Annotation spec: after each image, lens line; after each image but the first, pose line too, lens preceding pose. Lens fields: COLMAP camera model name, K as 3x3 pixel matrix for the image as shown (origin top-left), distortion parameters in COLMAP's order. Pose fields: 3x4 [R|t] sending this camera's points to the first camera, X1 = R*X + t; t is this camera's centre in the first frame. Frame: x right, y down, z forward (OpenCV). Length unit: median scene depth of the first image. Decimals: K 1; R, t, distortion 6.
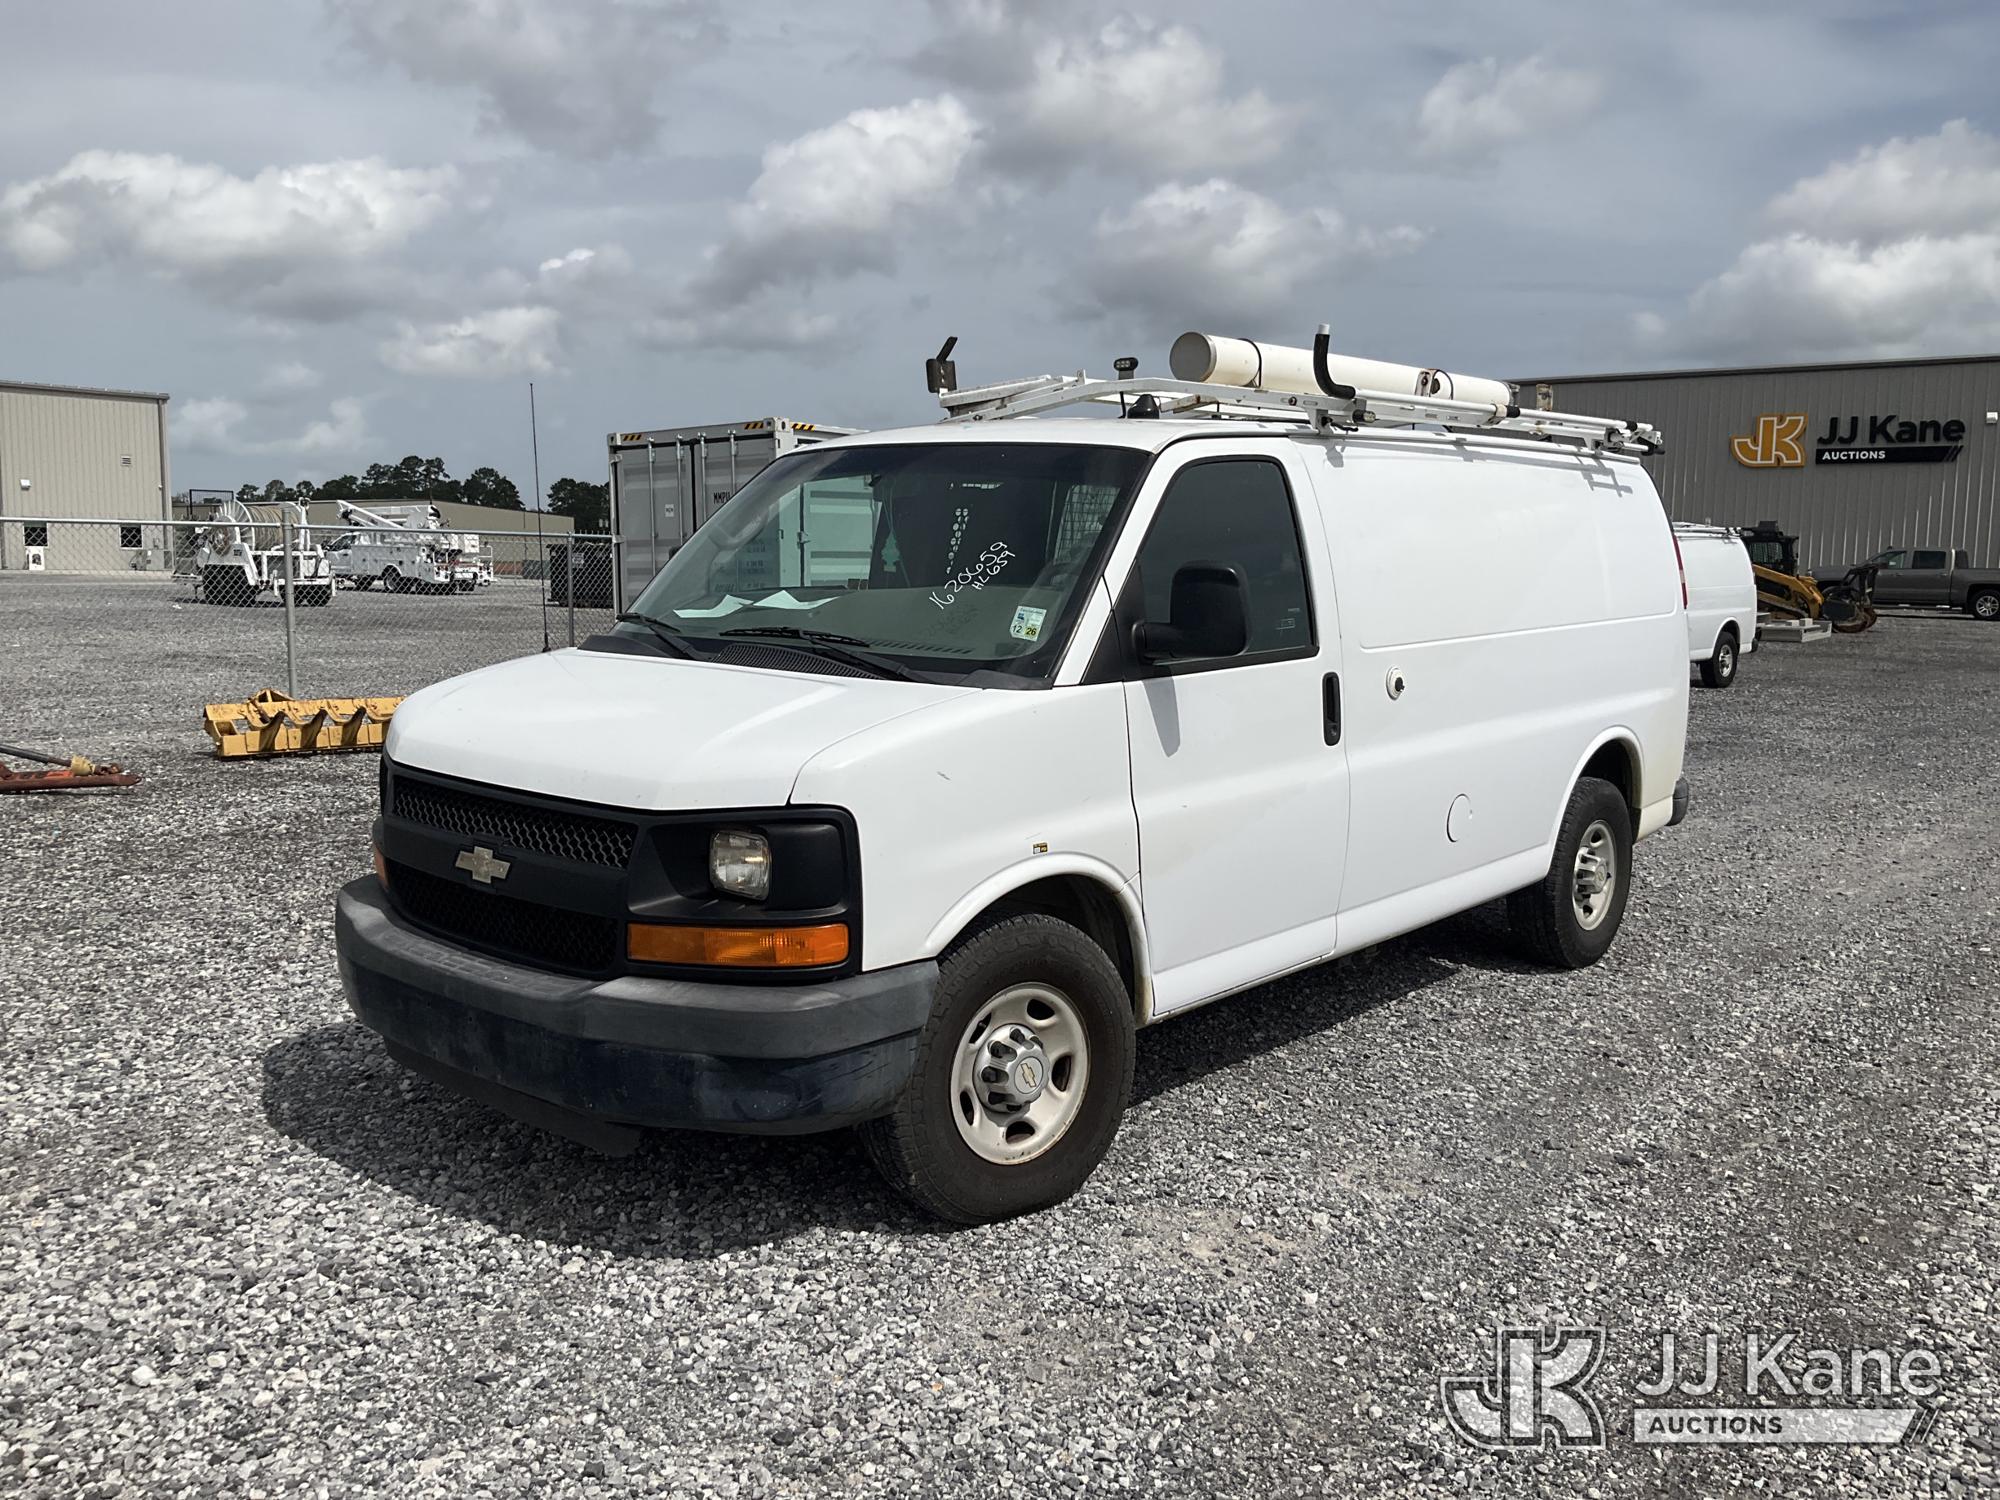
lens RADIAL K [[1725.6, 0, 969.3], [0, 1725.6, 747.1], [0, 0, 1]] dist [0.013801, -0.027403]
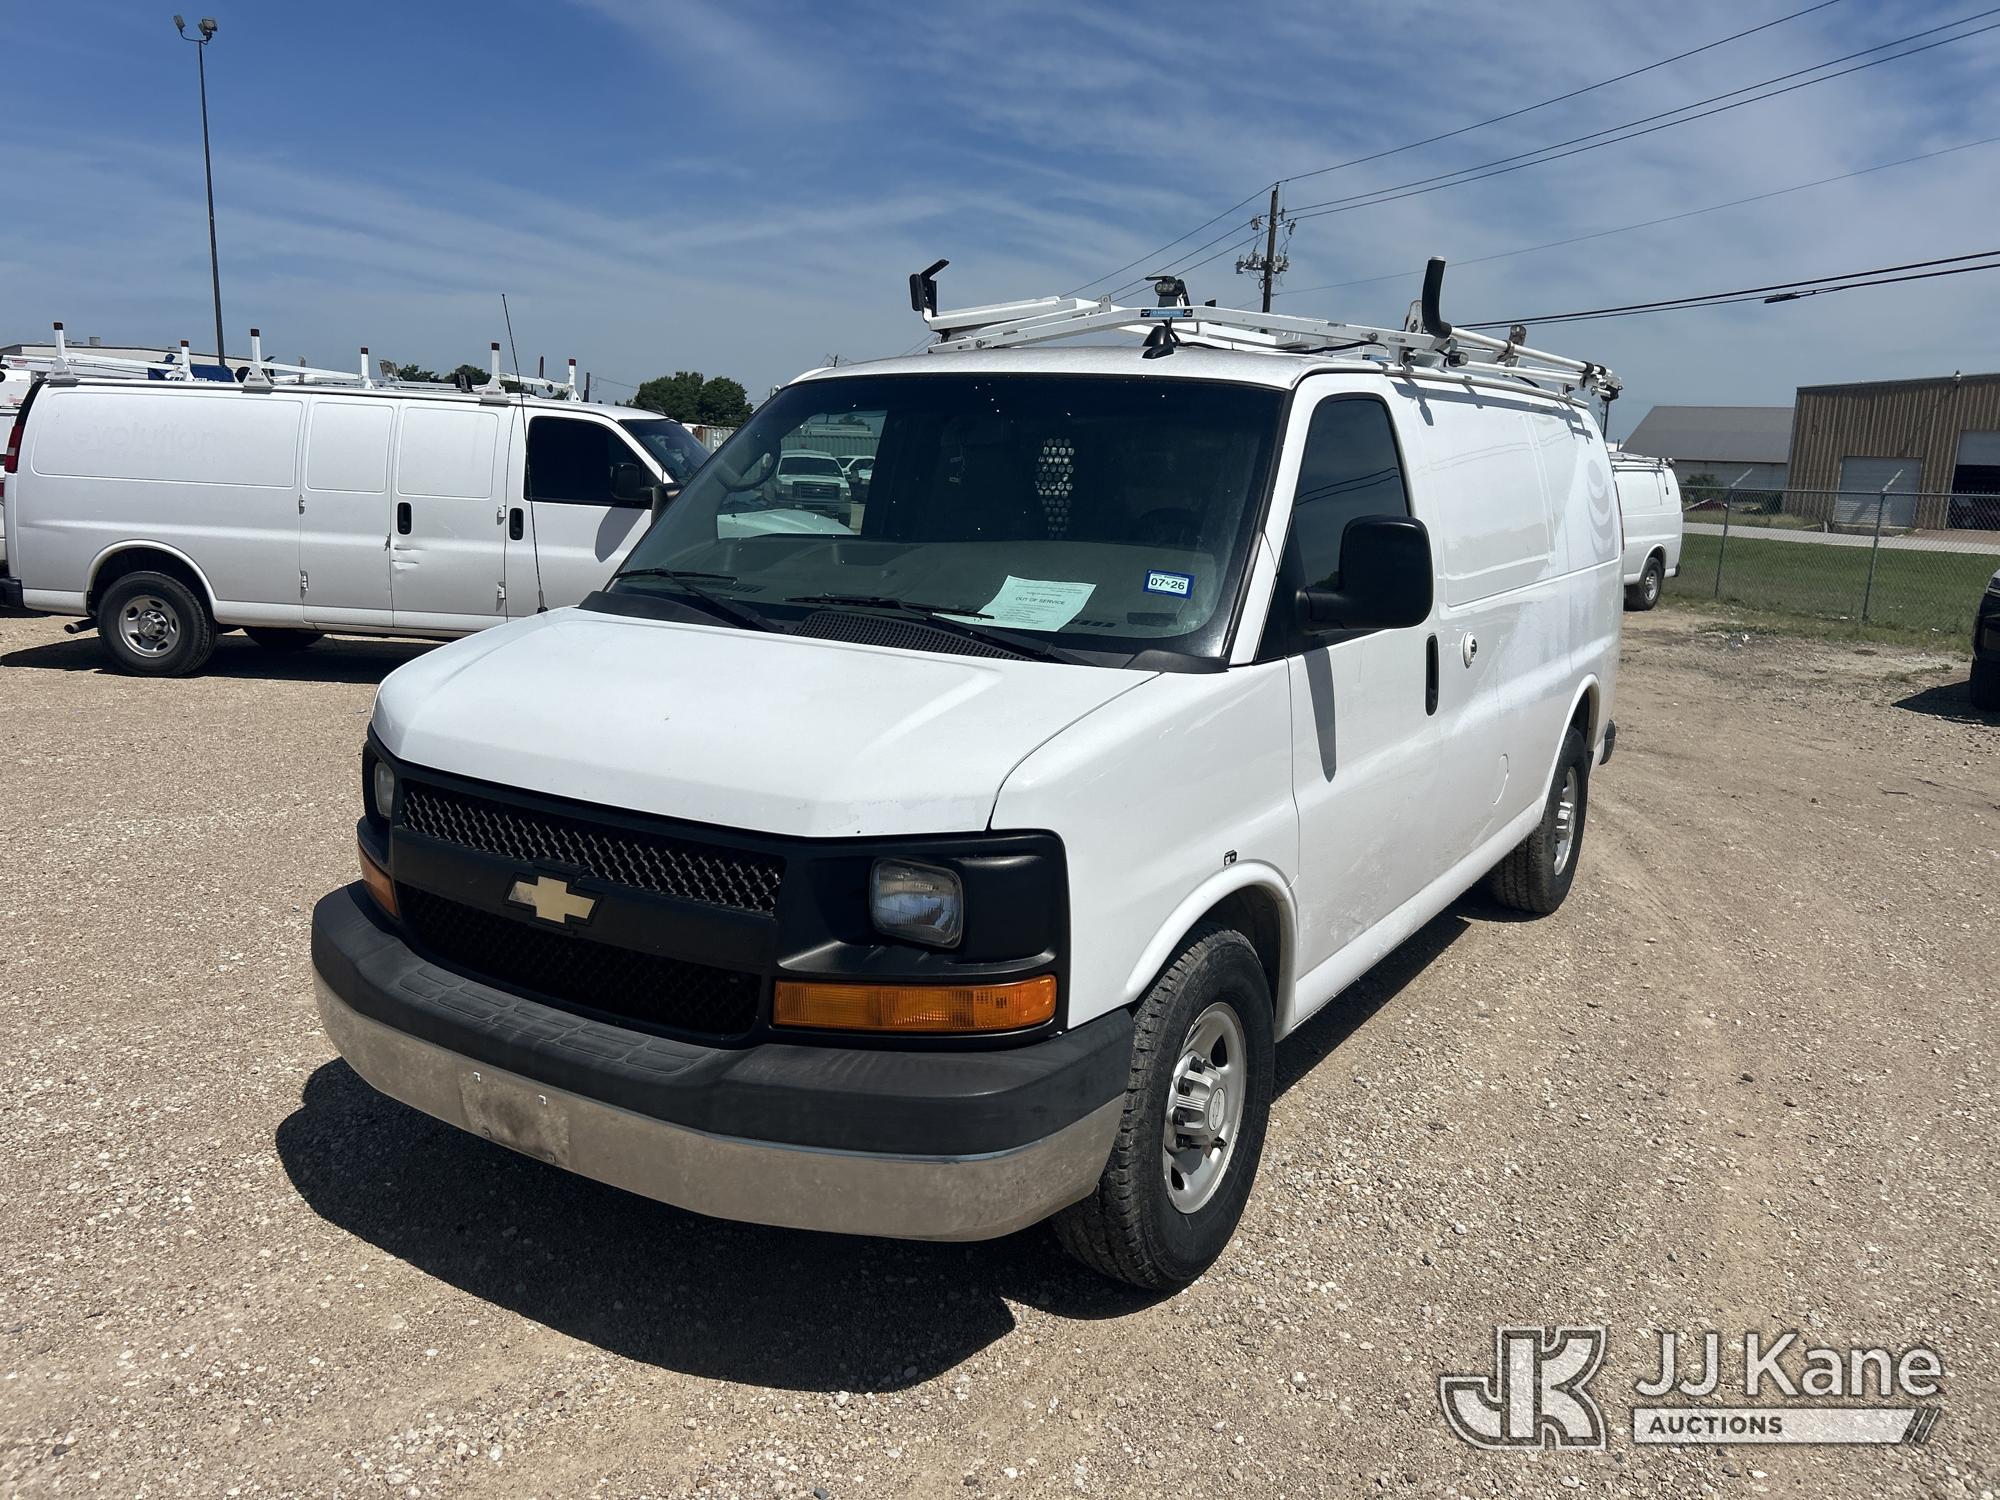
lens RADIAL K [[1570.2, 0, 1011.3], [0, 1570.2, 768.9], [0, 0, 1]] dist [-0.008221, 0.025206]
pose [[0.982907, -0.020993, 0.182900, -0.193749], [0.007306, 0.997143, 0.075188, -0.042445], [-0.183956, -0.072566, 0.980252, 0.245155]]
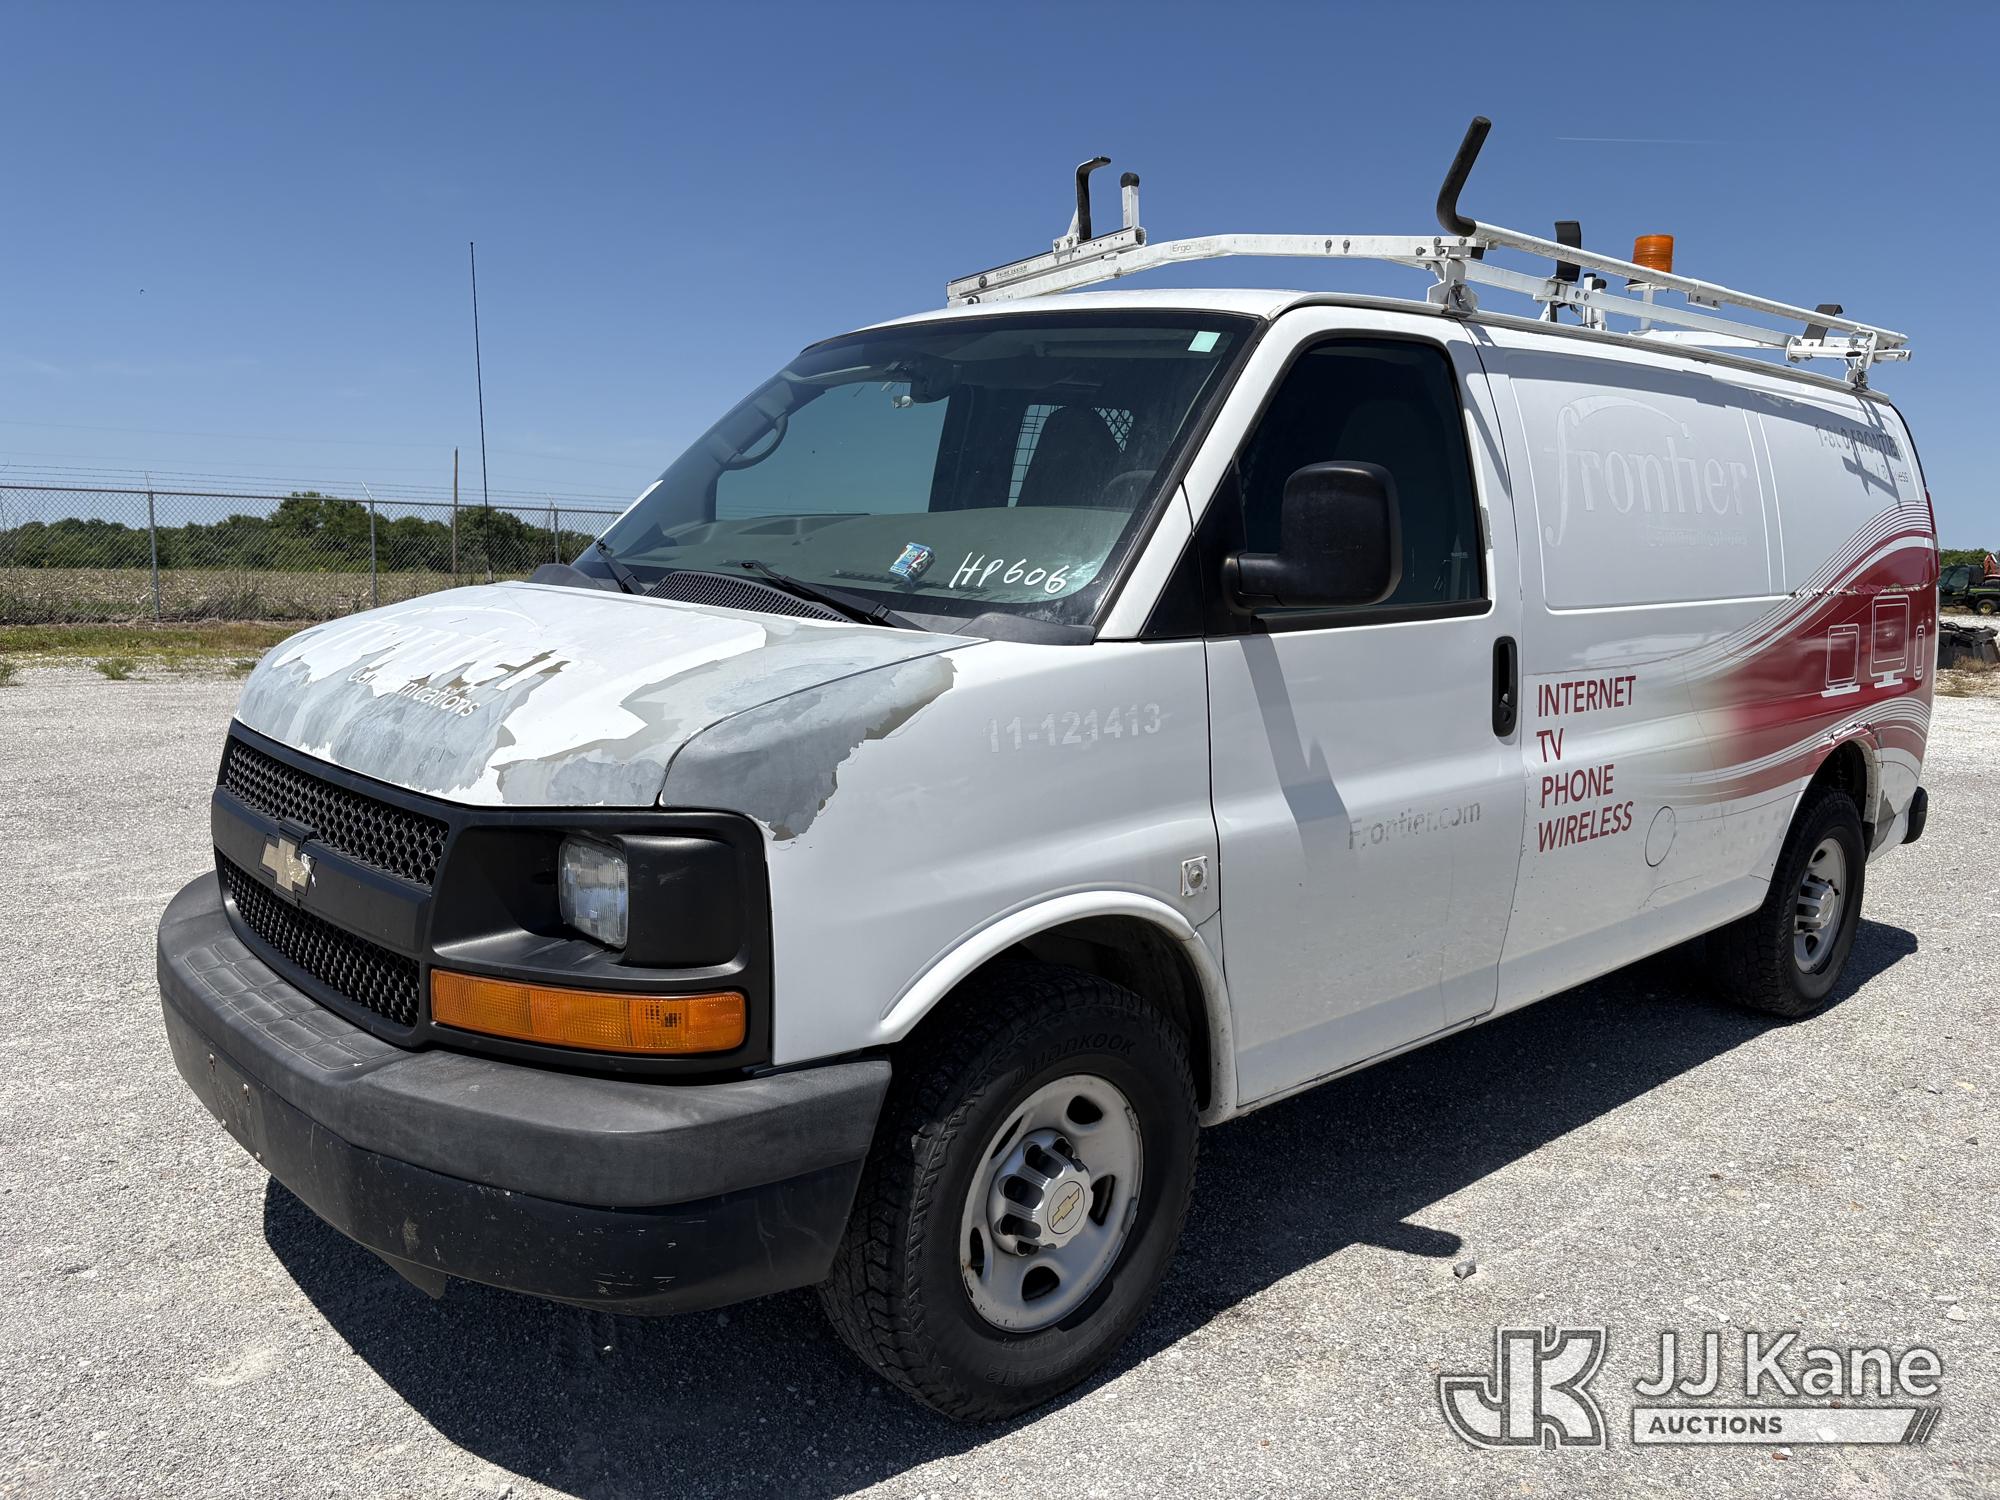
lens RADIAL K [[1570.2, 0, 971.5], [0, 1570.2, 721.1], [0, 0, 1]] dist [-0.008221, 0.025206]
pose [[0.994296, 0.034848, -0.100807, 0.060699], [-0.034259, 0.999384, 0.007572, -0.005720], [0.101008, -0.004075, 0.994877, 0.362757]]
